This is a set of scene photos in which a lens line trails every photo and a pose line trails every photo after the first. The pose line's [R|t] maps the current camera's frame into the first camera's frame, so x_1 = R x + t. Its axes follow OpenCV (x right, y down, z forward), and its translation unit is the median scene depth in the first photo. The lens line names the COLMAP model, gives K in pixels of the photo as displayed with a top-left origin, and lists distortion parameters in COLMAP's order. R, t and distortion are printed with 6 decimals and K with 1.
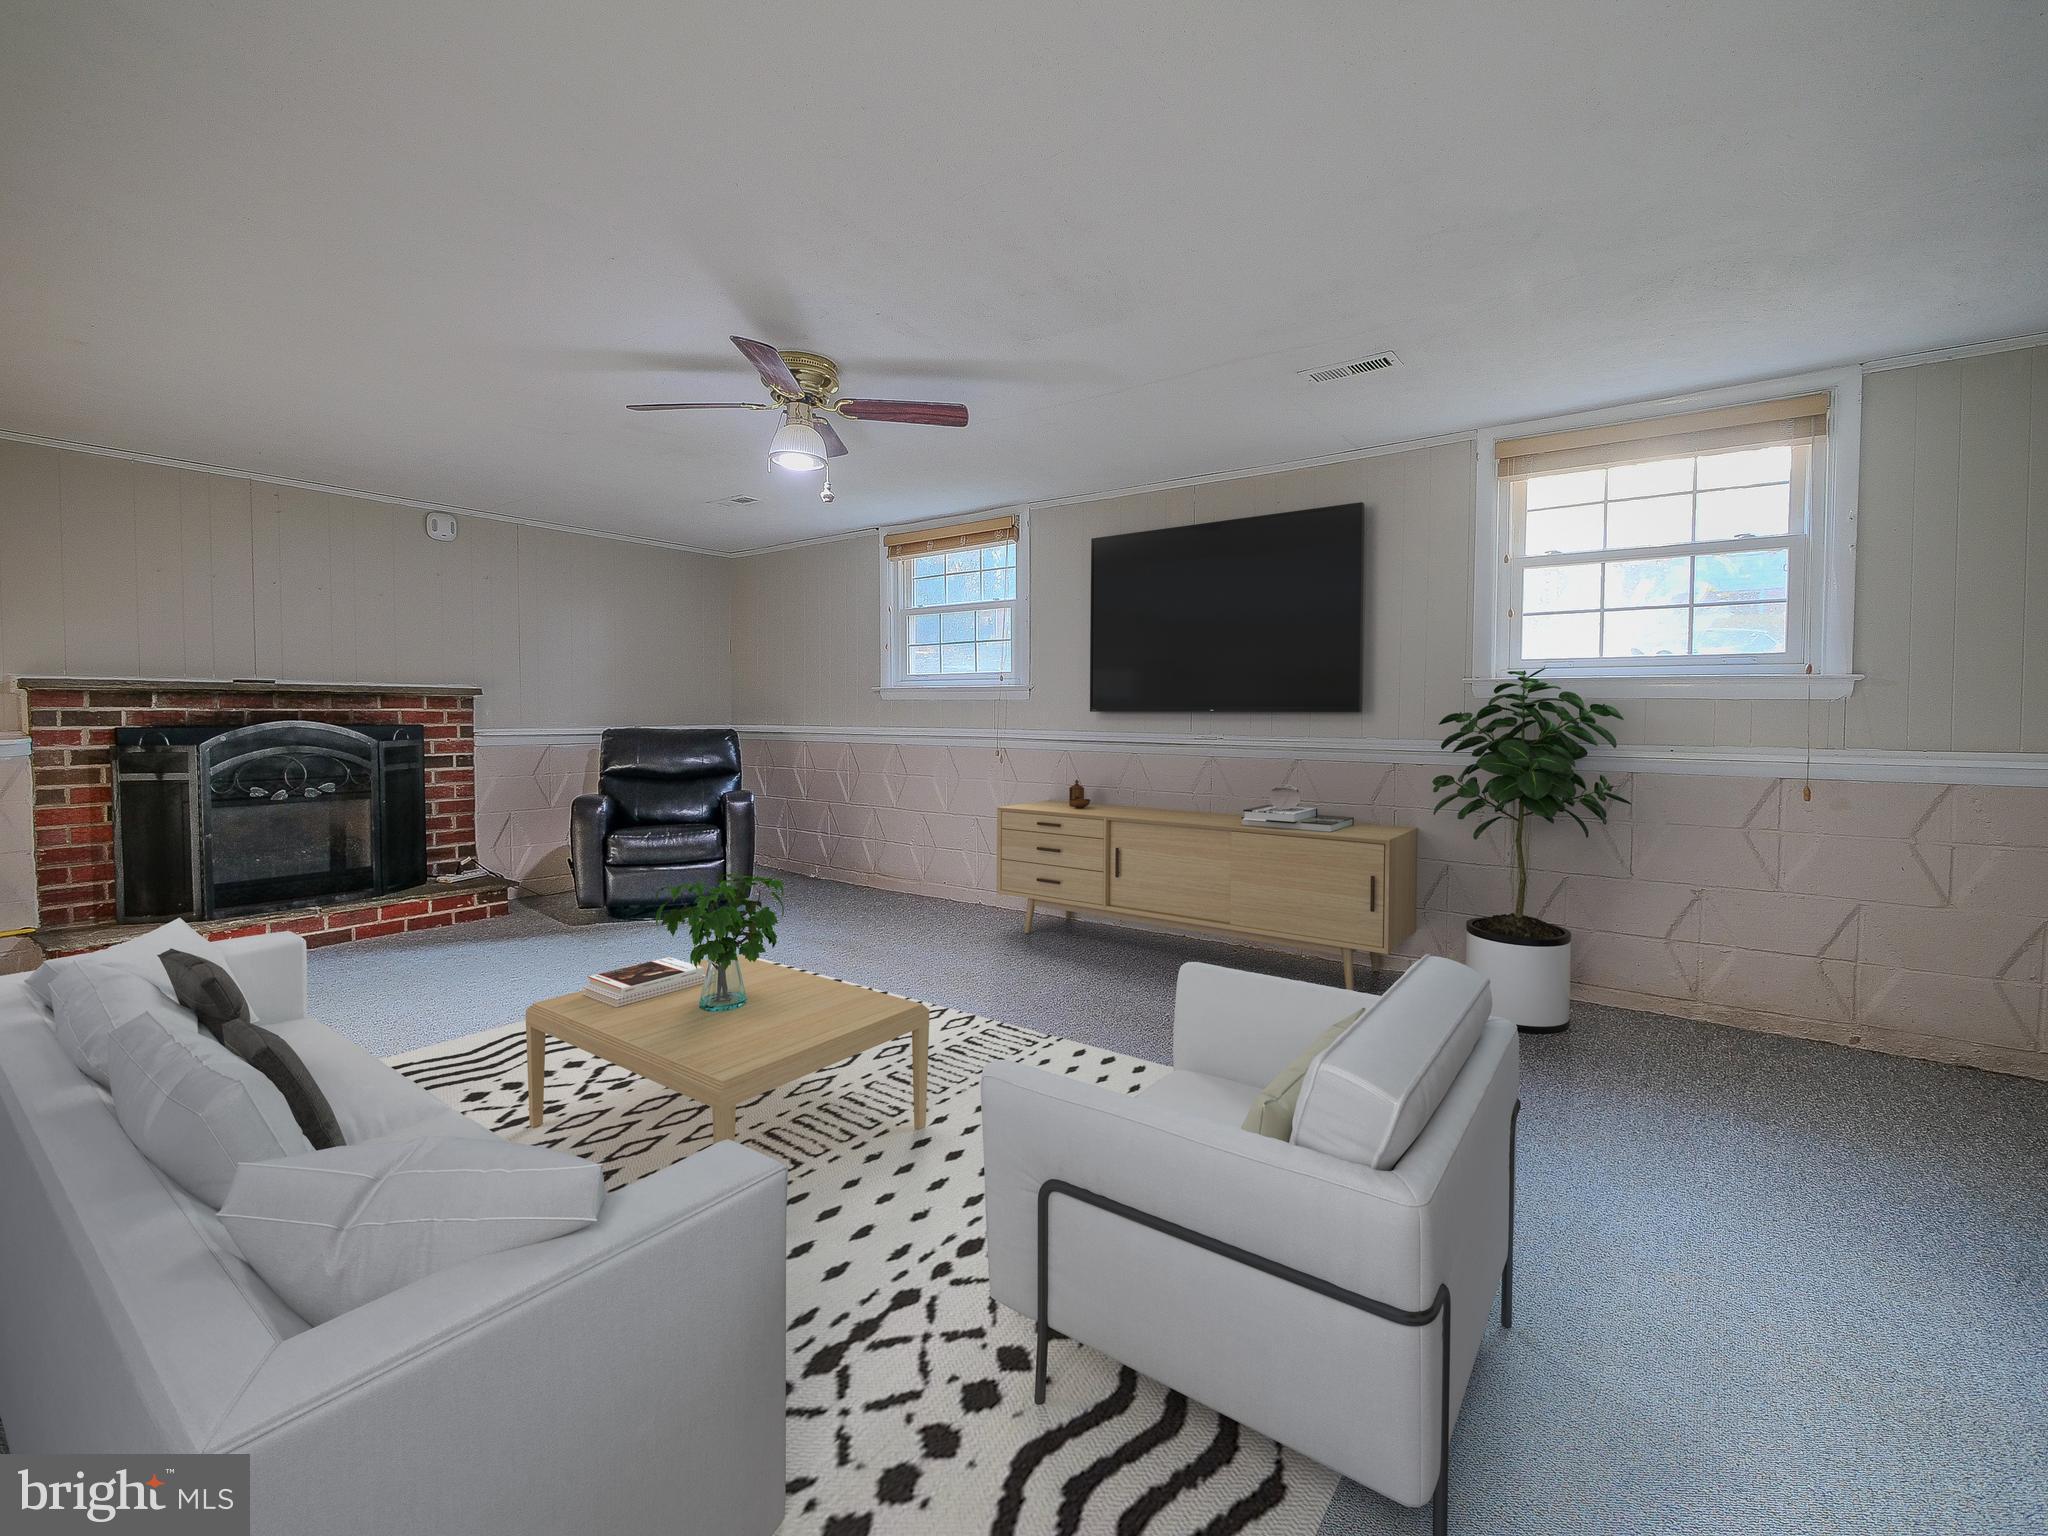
lens RADIAL K [[892.4, 0, 1067.6], [0, 892.4, 737.5], [0, 0, 1]] dist [-0.020698, 0.000918]
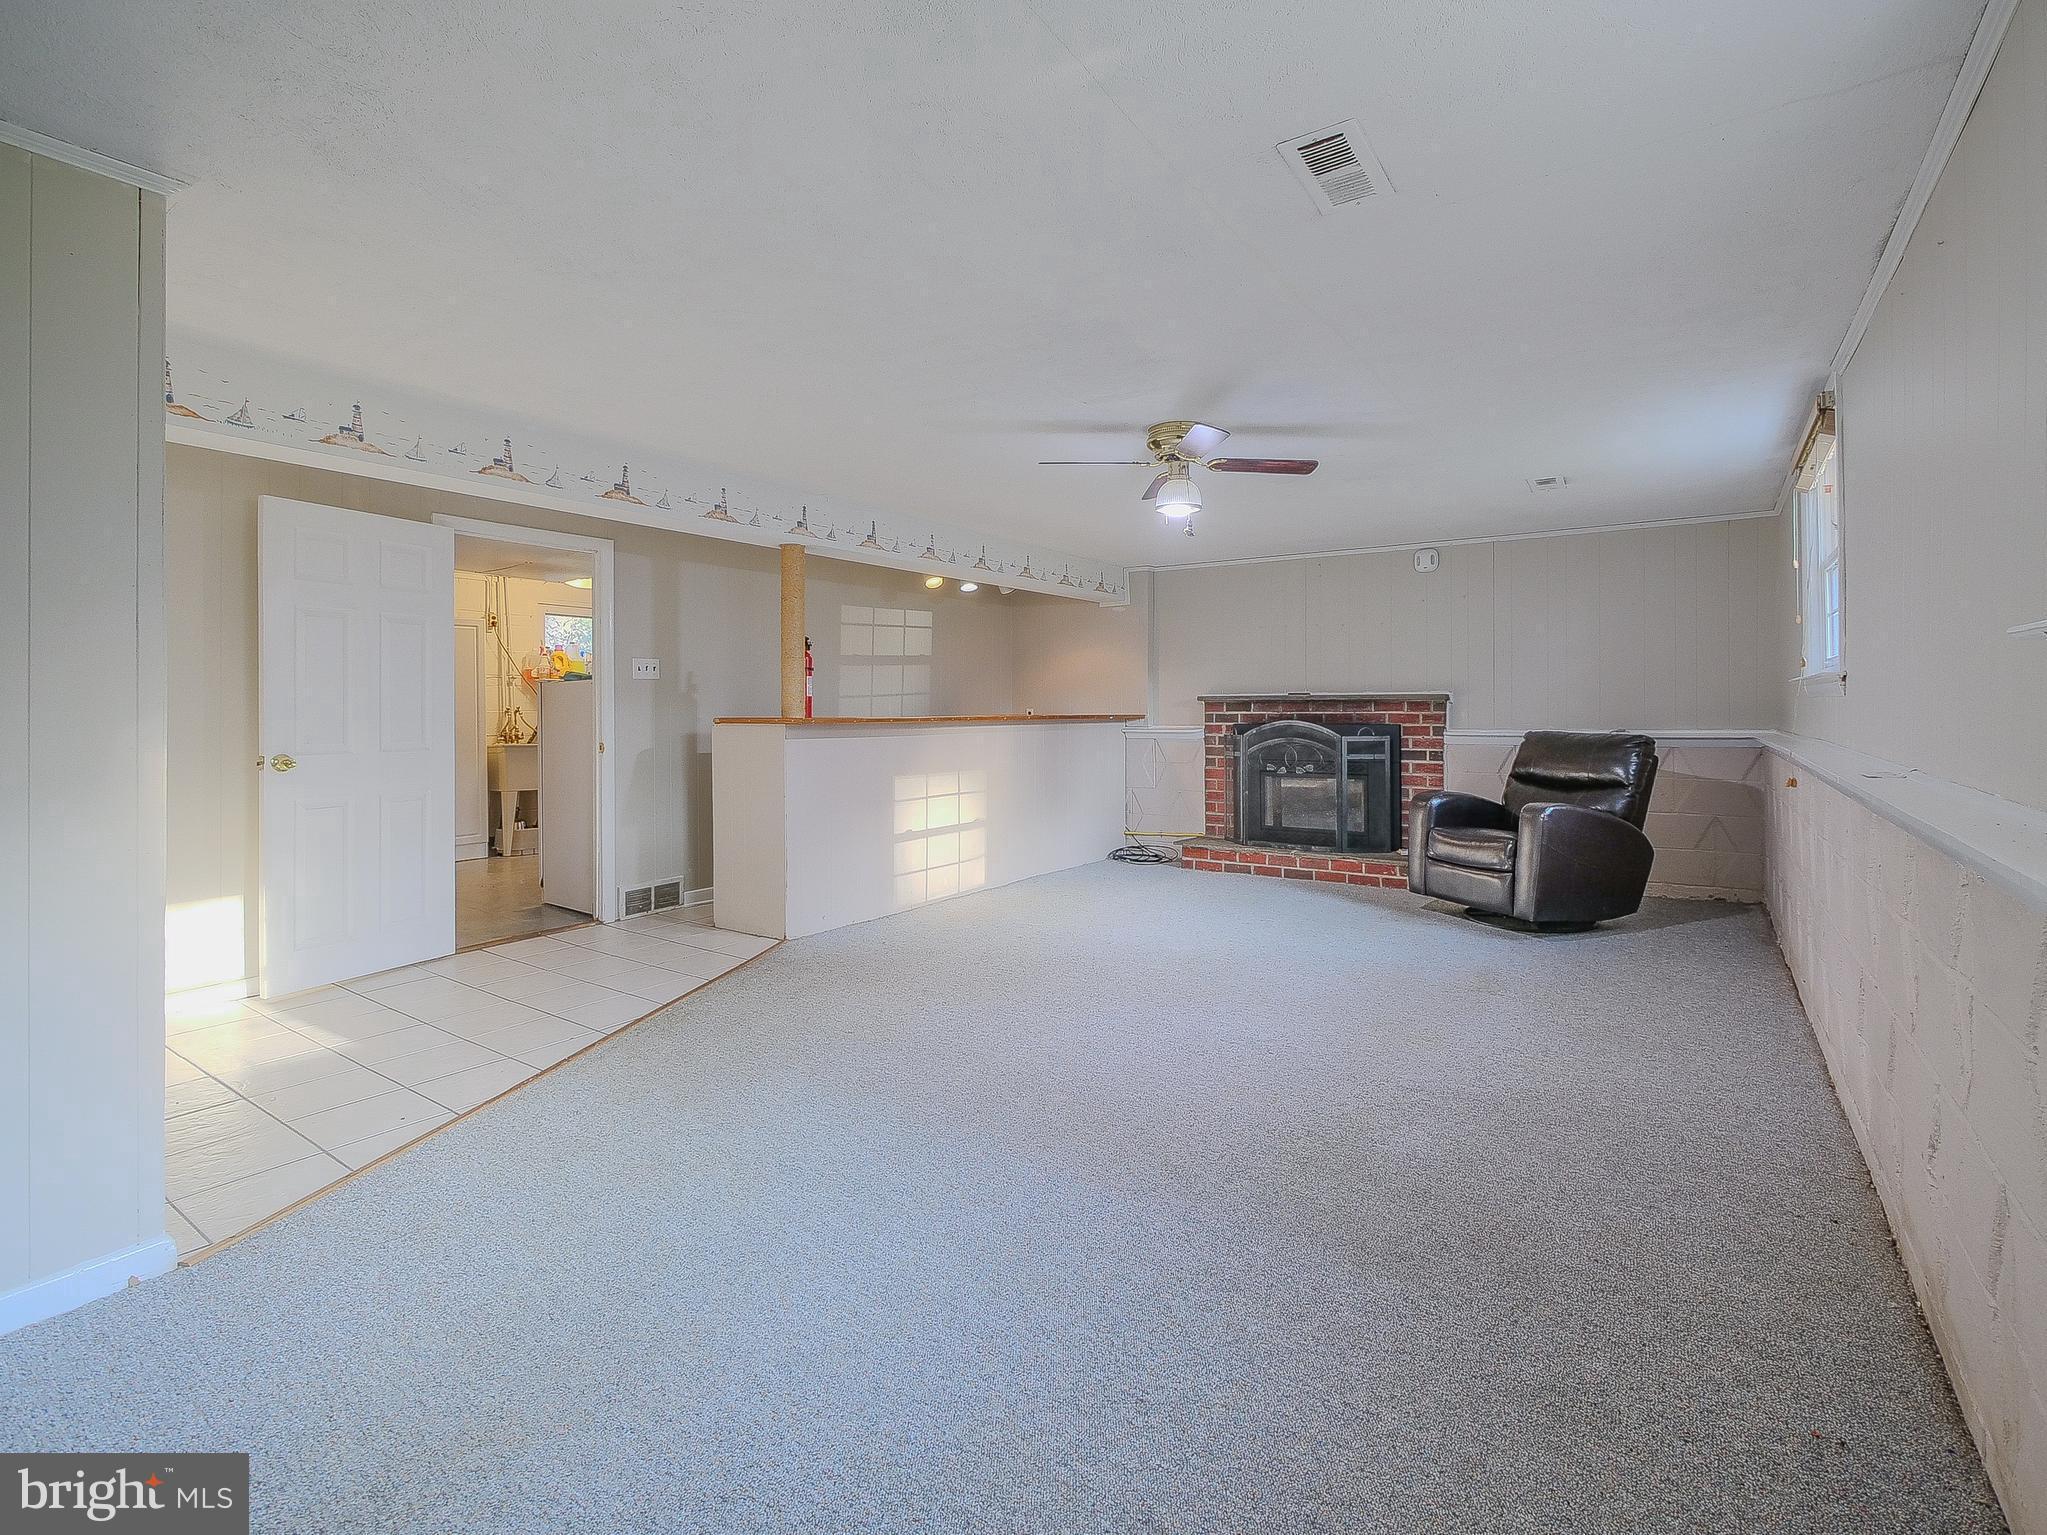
lens RADIAL K [[954.0, 0, 1073.6], [0, 954.0, 698.3], [0, 0, 1]] dist [-0.006103, 0.002351]
pose [[0.033624, -0.013798, -0.999339, 0.619458], [-0.025098, 0.999578, -0.014646, -0.021166], [0.999119, 0.025573, 0.033264, 0.520138]]
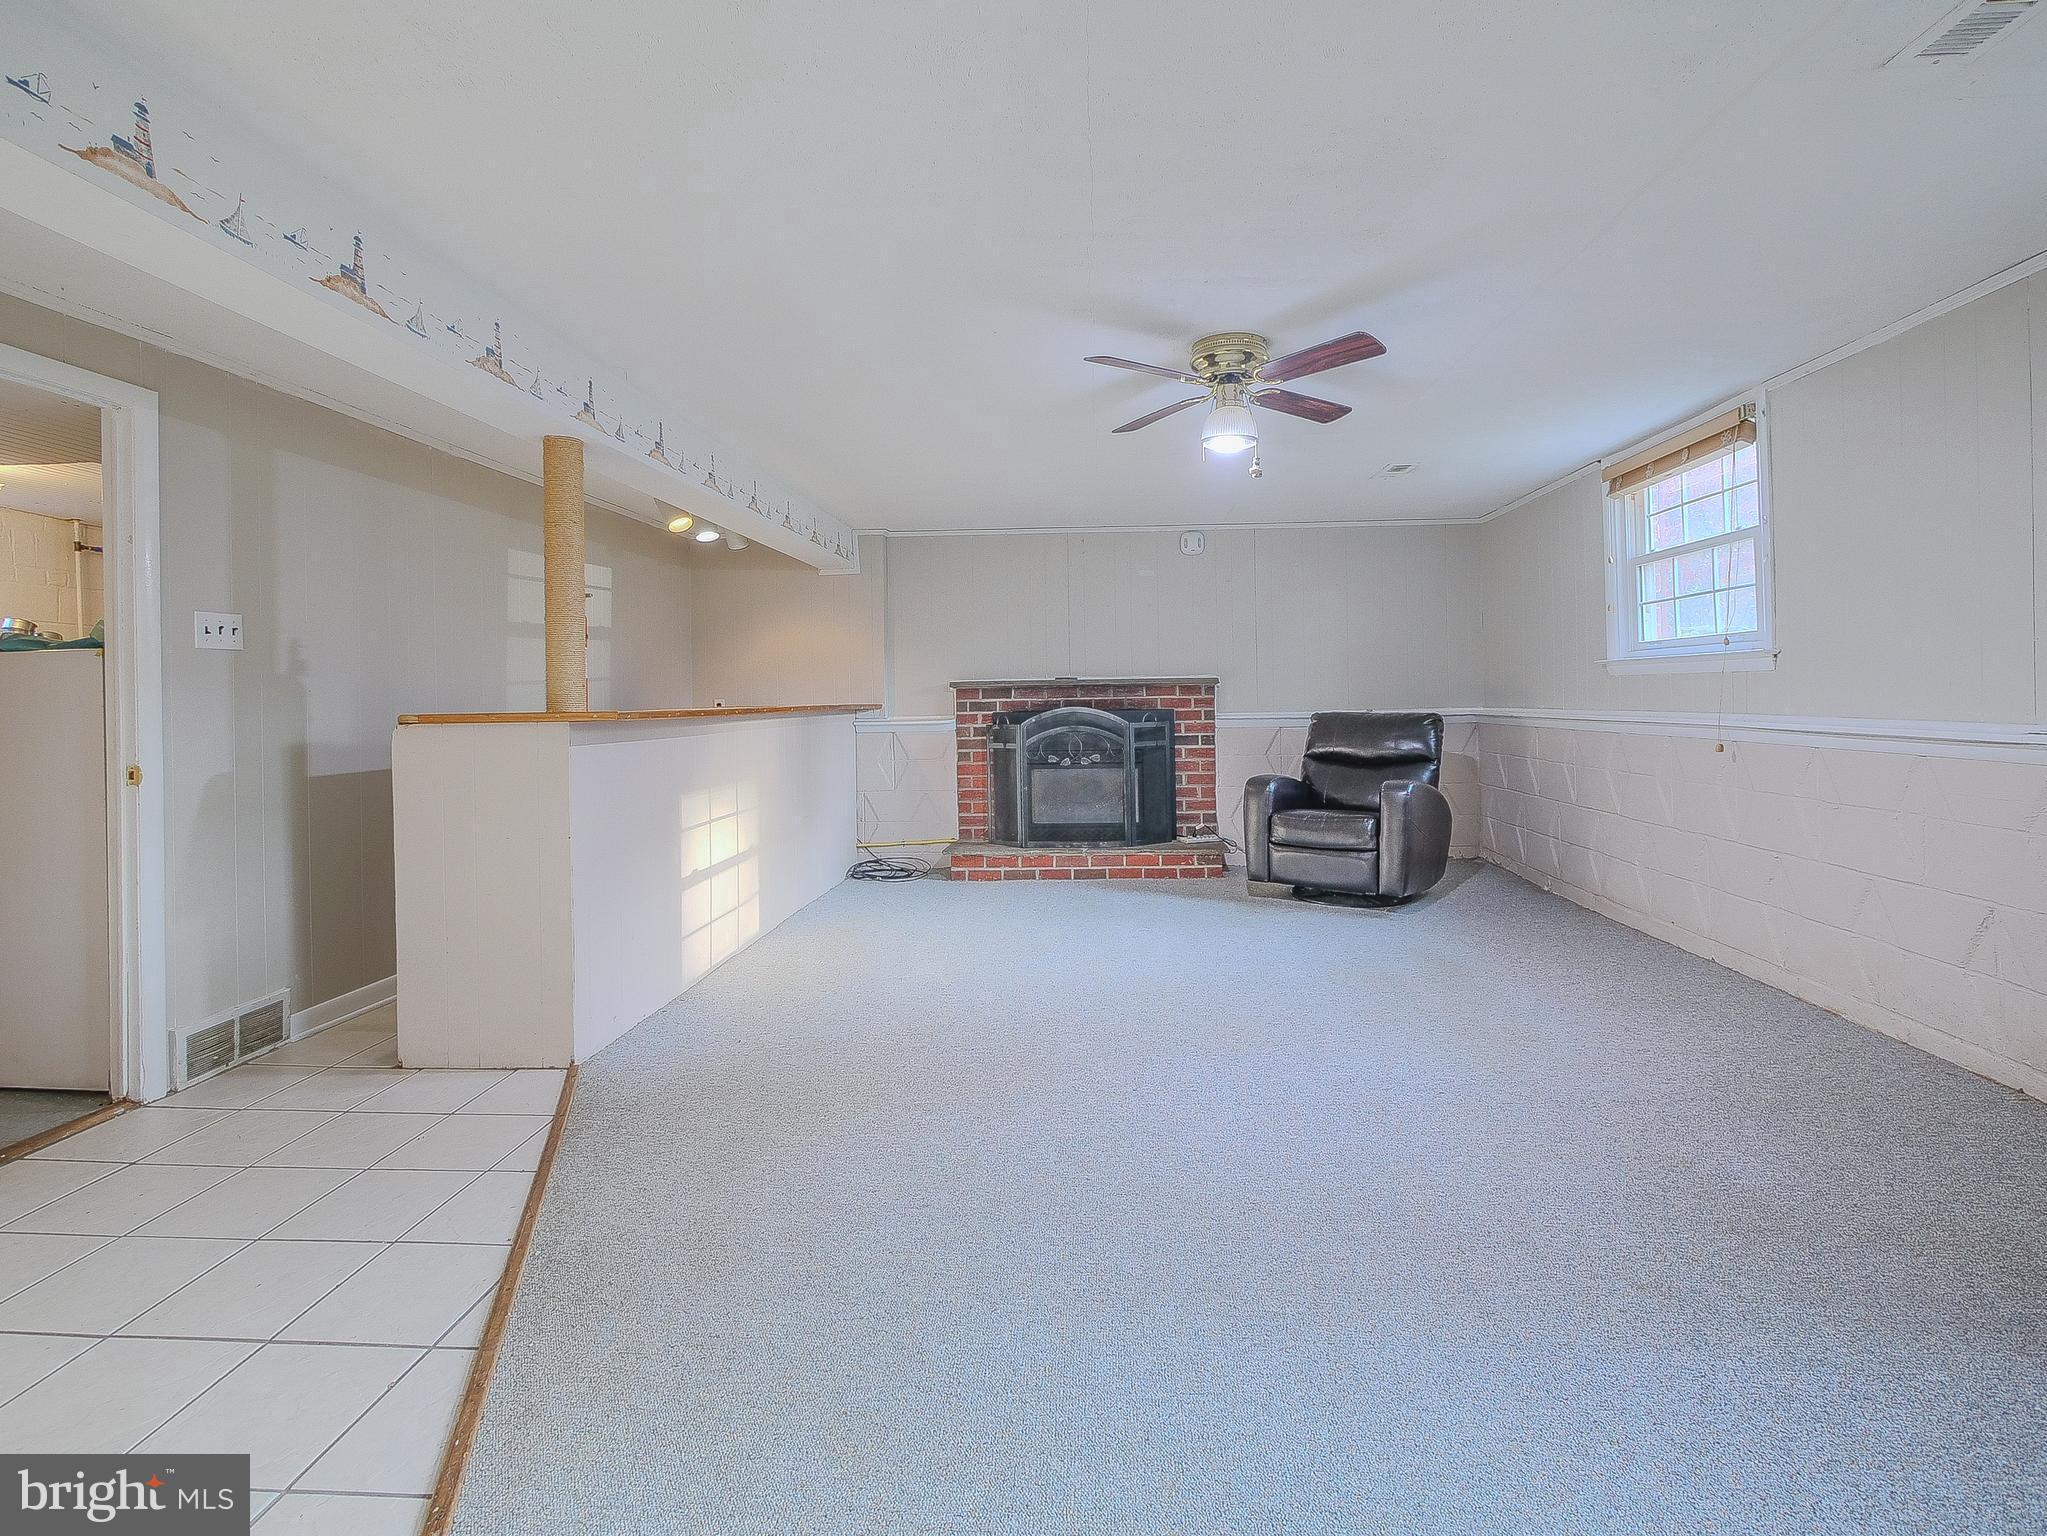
lens RADIAL K [[954.0, 0, 1064.4], [0, 954.0, 685.7], [0, 0, 1]] dist [-0.006103, 0.002351]
pose [[0.535055, -0.021947, -0.844532, 0.305516], [-0.005303, 0.999556, -0.029335, -0.008059], [0.844801, 0.020175, 0.534700, 0.183522]]
